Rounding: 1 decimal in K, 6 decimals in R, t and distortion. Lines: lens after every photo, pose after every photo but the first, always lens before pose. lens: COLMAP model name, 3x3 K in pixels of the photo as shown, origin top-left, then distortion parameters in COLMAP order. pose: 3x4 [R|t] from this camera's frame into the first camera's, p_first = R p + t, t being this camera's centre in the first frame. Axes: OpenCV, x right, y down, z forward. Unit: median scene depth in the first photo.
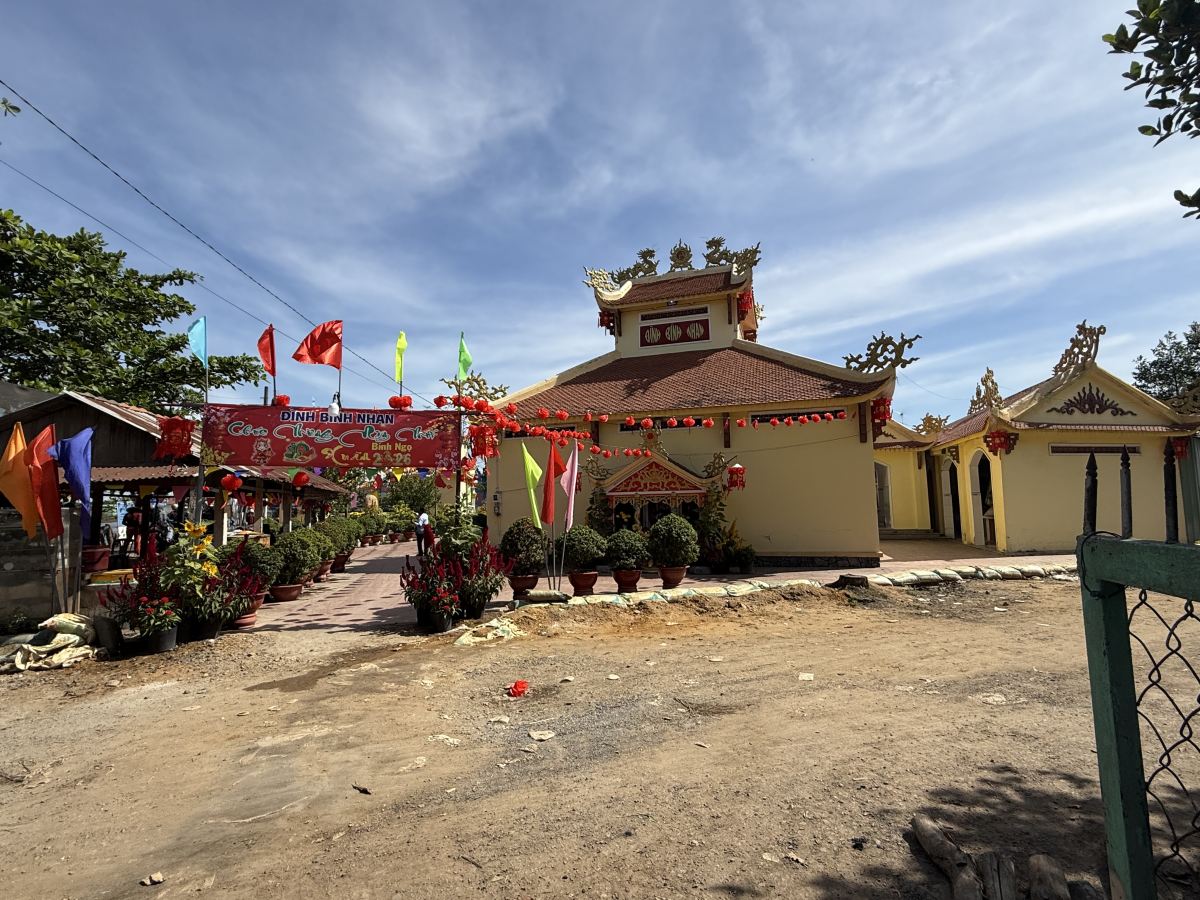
lens RADIAL K [[570.9, 0, 606.0], [0, 570.9, 452.8], [0, 0, 1]] dist [0.004827, -0.000119]
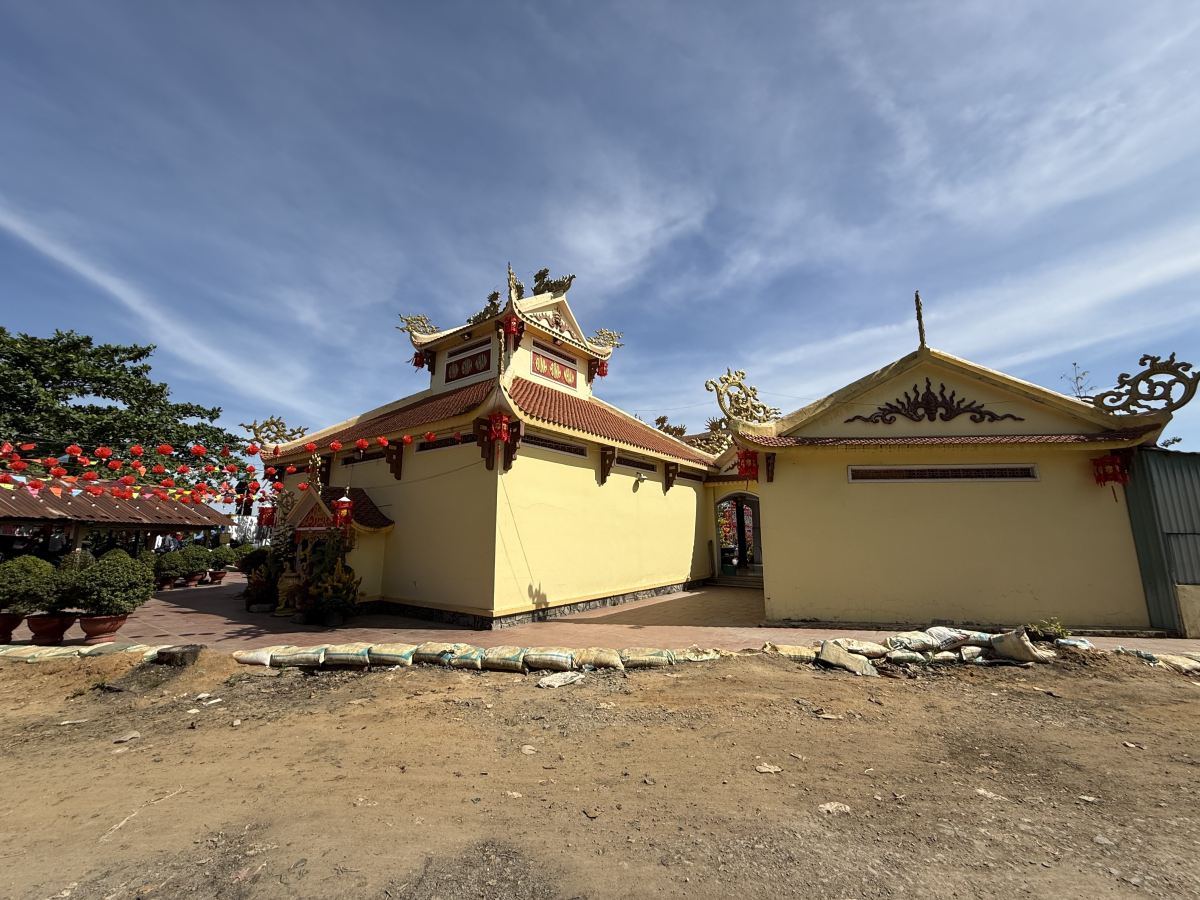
lens RADIAL K [[474.4, 0, 603.2], [0, 474.4, 447.4], [0, 0, 1]] dist [0.002007, 0.000401]
pose [[0.946484, -0.040980, -0.320137, 0.613707], [0.010524, 0.995297, -0.096293, 0.013328], [0.322578, 0.087770, 0.942465, 0.312128]]
